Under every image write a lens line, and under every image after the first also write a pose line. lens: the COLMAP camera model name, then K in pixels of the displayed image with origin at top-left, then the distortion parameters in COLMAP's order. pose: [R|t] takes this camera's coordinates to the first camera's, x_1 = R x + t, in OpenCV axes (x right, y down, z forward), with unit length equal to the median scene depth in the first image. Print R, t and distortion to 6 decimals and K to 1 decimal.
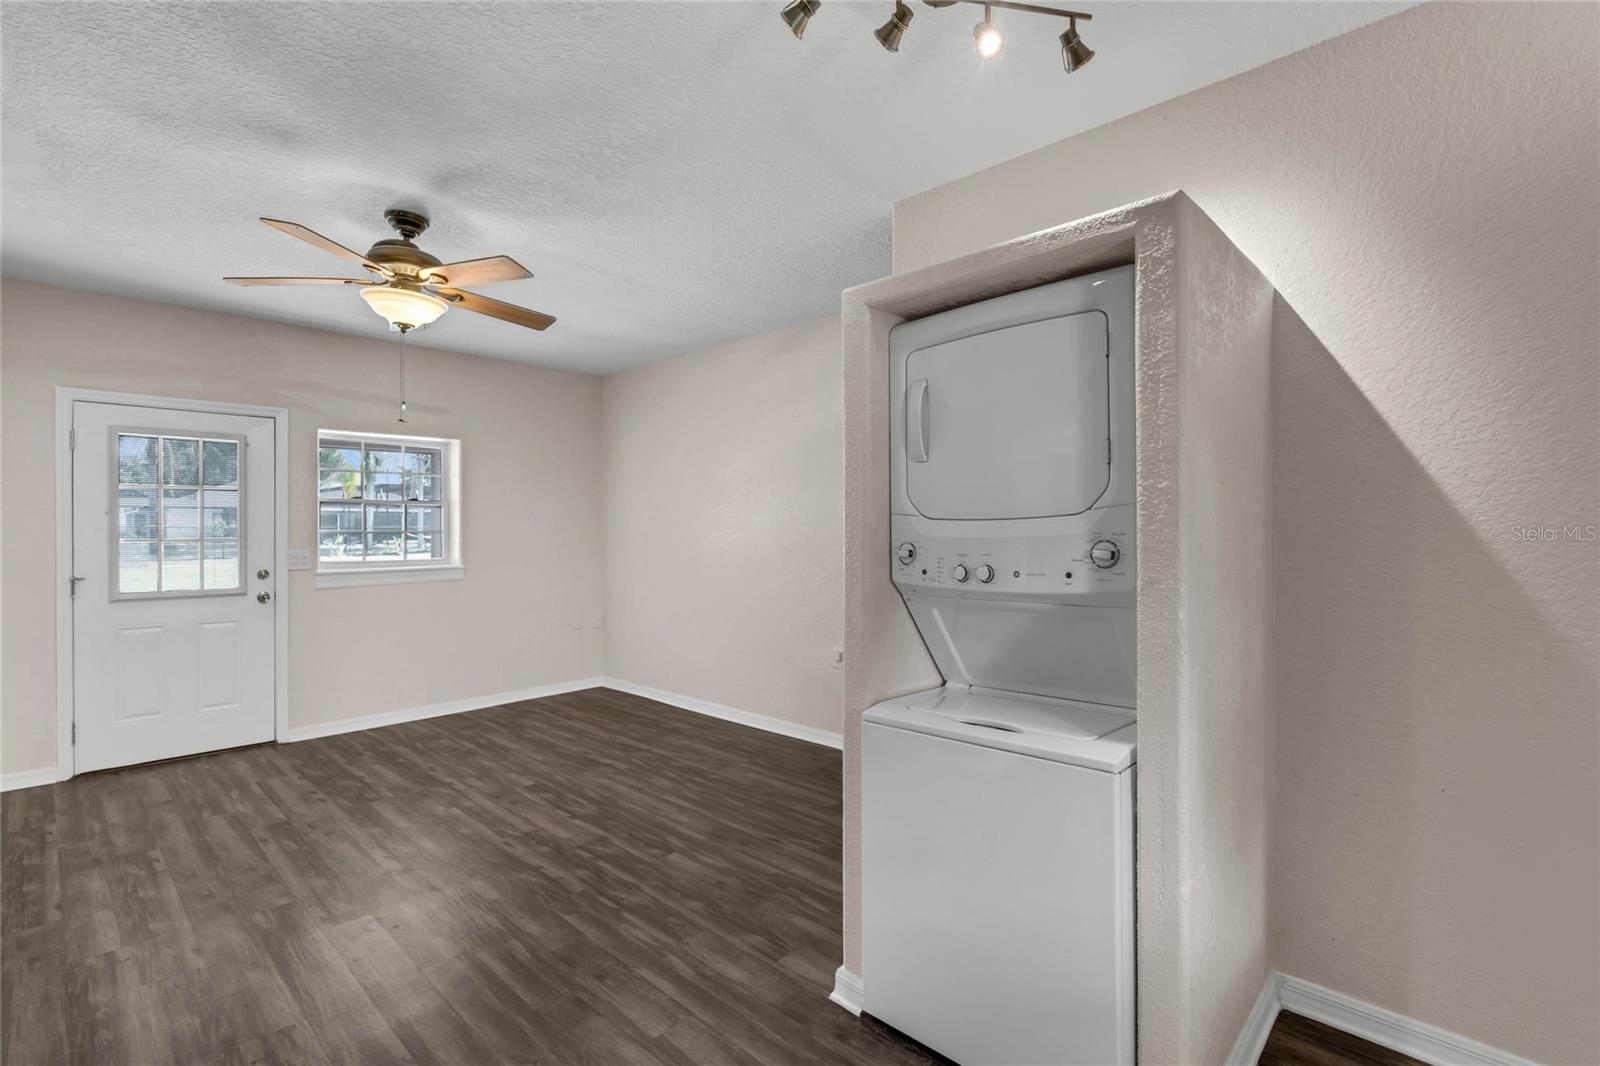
lens RADIAL K [[732.9, 0, 802.8], [0, 732.9, 535.2], [0, 0, 1]] dist [0.001149, -0.000855]
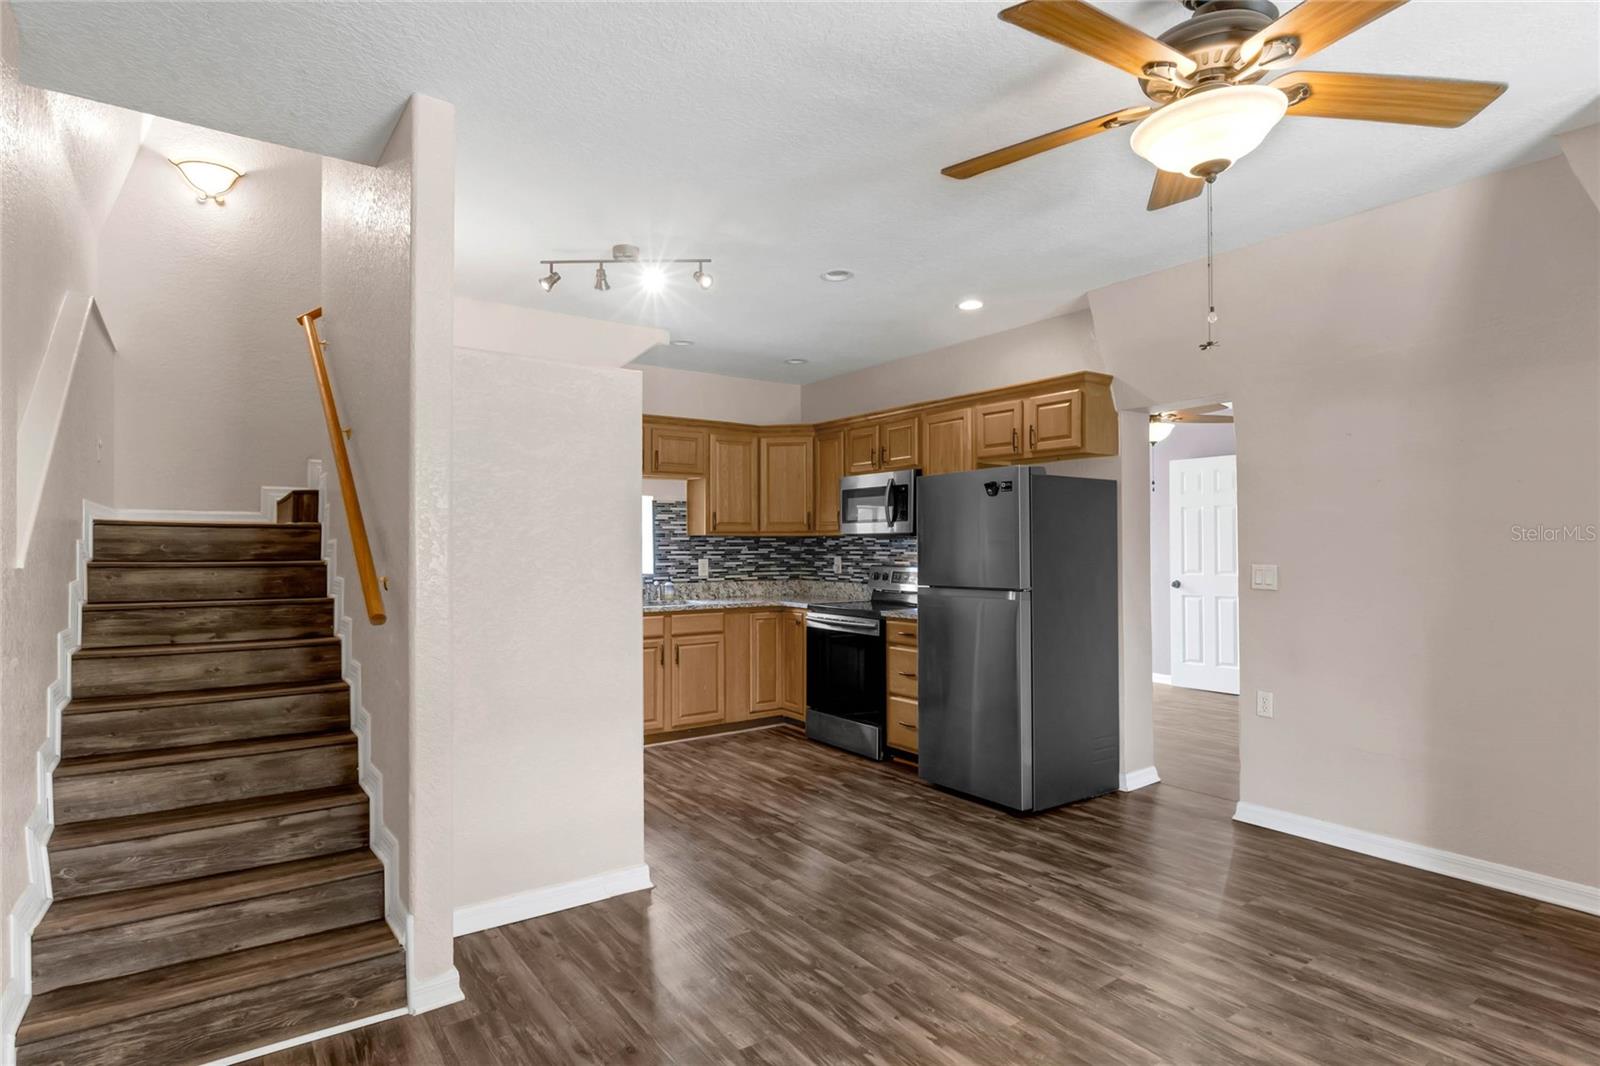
lens RADIAL K [[847.4, 0, 810.0], [0, 847.4, 538.0], [0, 0, 1]] dist [-0.008106, -0.001283]
pose [[-0.984272, 0.006296, 0.176547, -0.286588], [0.005585, 0.999974, -0.004522, -0.006325], [-0.176571, -0.003464, -0.984282, 1.340833]]
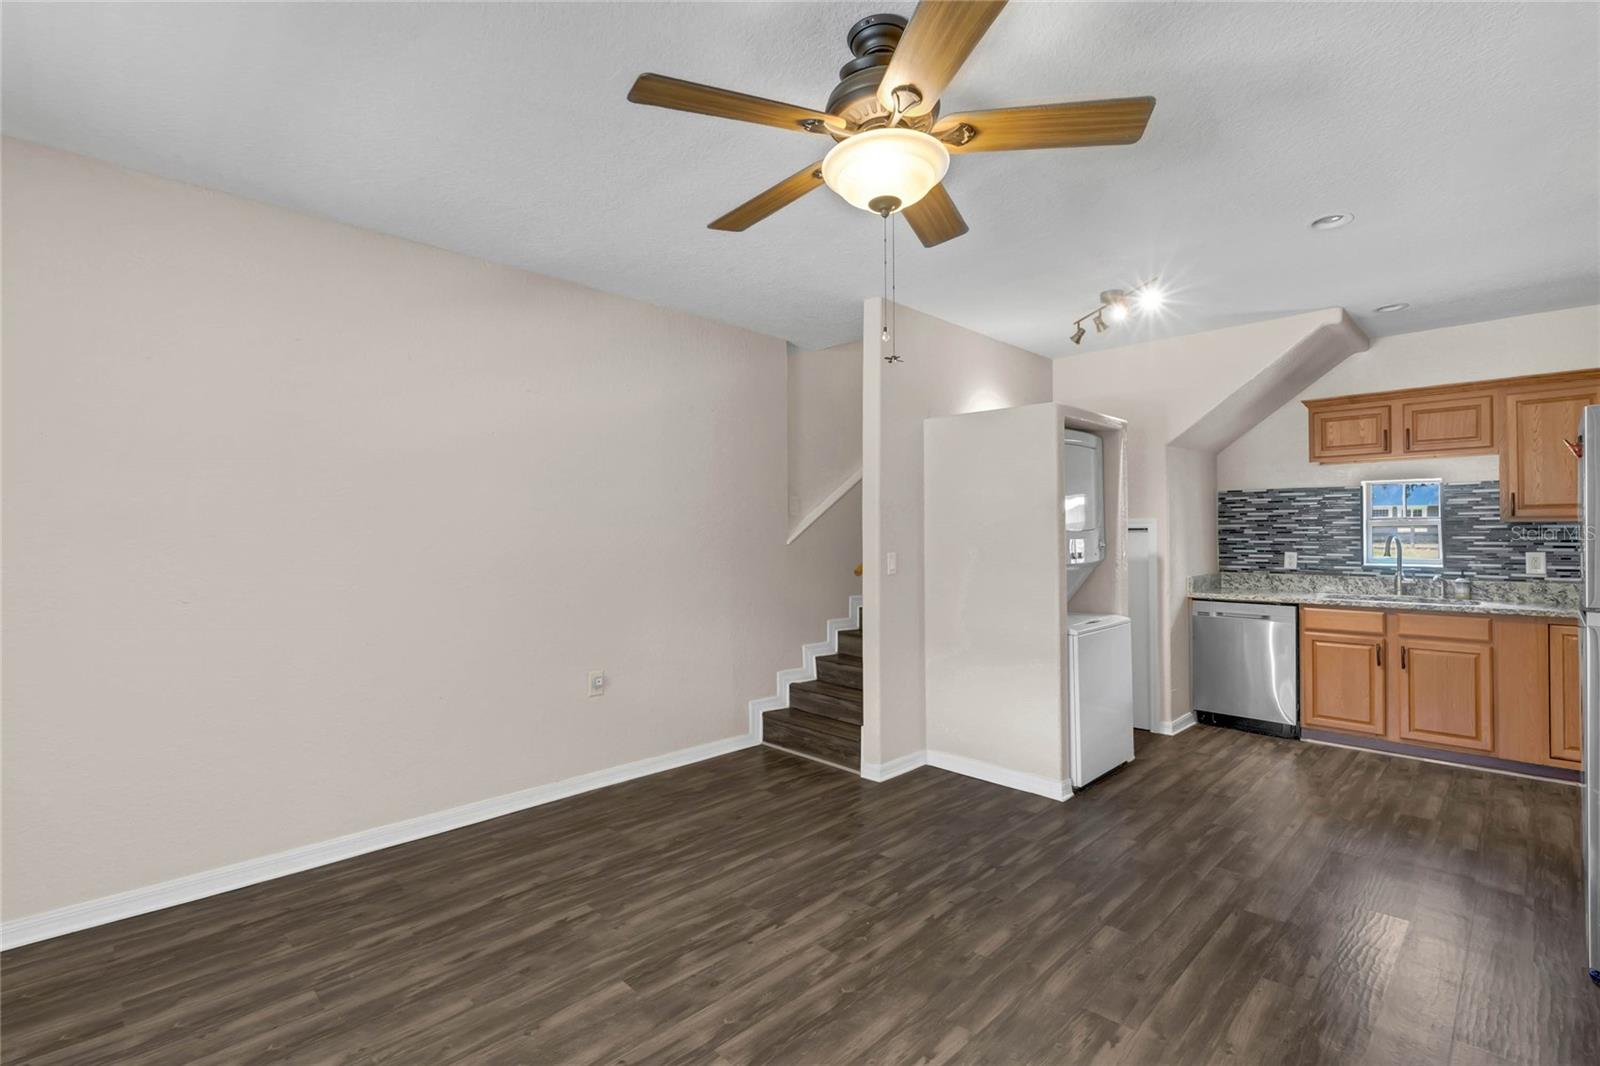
lens RADIAL K [[732.9, 0, 800.1], [0, 732.9, 526.6], [0, 0, 1]] dist [0.001149, -0.000855]
pose [[0.021902, 0.014912, 0.999649, -0.932131], [0.005369, 0.999873, -0.015033, -0.002375], [-0.999746, 0.005697, 0.021820, 0.849324]]
